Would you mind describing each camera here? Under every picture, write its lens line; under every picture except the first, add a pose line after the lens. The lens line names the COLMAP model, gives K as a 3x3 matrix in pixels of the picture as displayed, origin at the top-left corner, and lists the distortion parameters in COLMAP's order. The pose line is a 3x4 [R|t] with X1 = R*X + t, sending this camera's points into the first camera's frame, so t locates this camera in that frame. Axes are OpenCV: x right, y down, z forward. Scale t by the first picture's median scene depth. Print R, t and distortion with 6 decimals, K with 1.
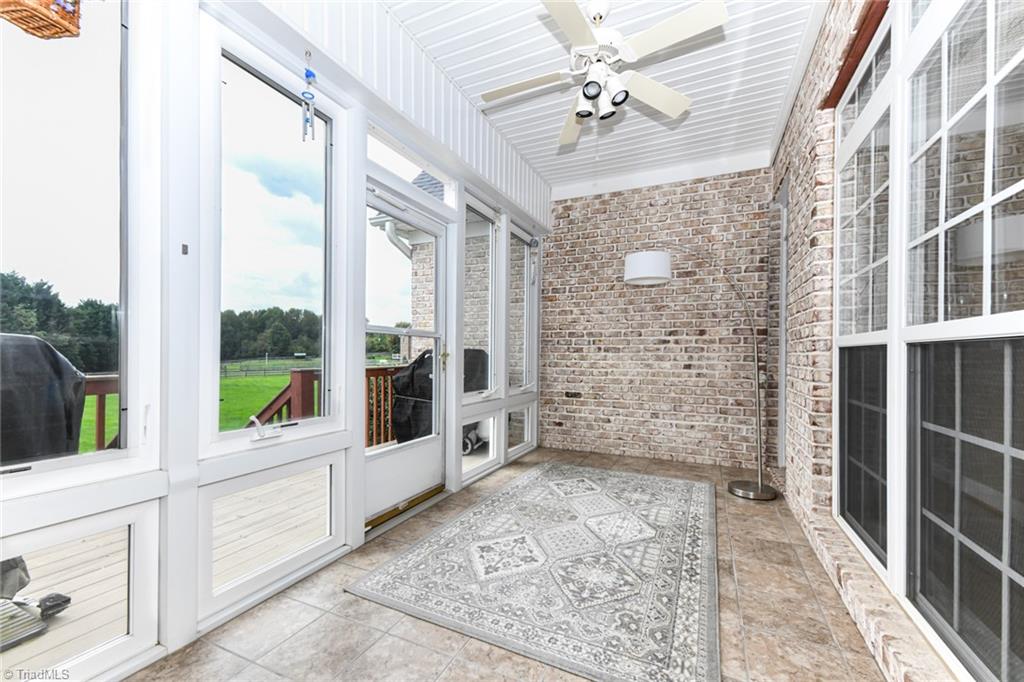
lens RADIAL K [[407.0, 0, 514.0], [0, 407.0, 344.2], [0, 0, 1]] dist [0.001537, -0.000545]
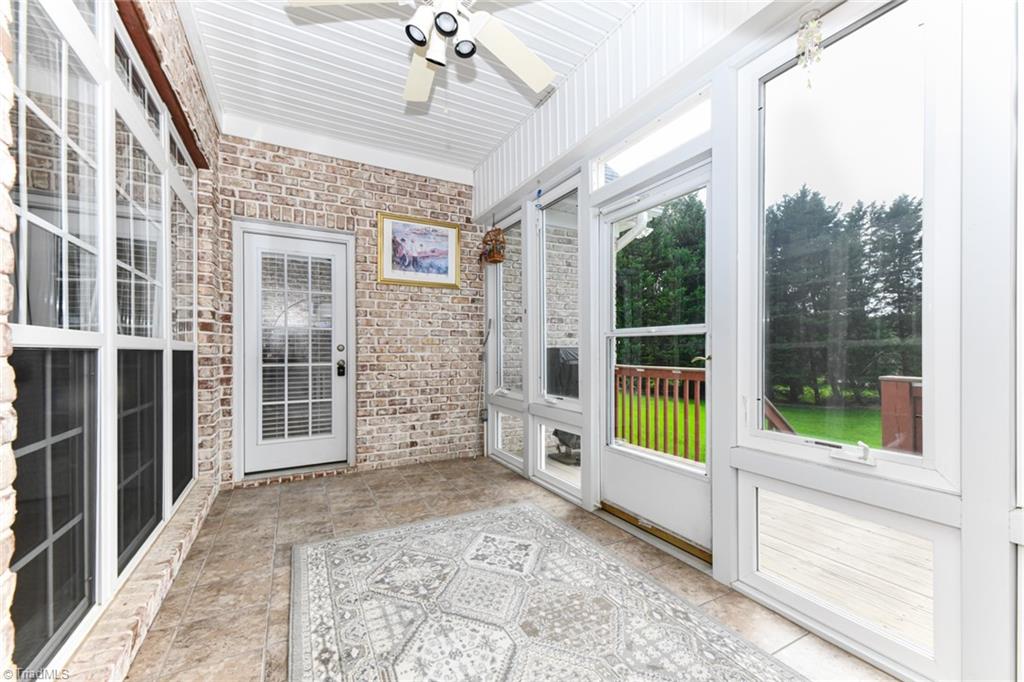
lens RADIAL K [[407.0, 0, 514.0], [0, 407.0, 344.2], [0, 0, 1]] dist [0.001537, -0.000545]
pose [[-0.593119, -0.013571, -0.805000, 0.775067], [0.018840, 0.999350, -0.030729, 0.025839], [0.804894, -0.033392, -0.592478, 1.610784]]
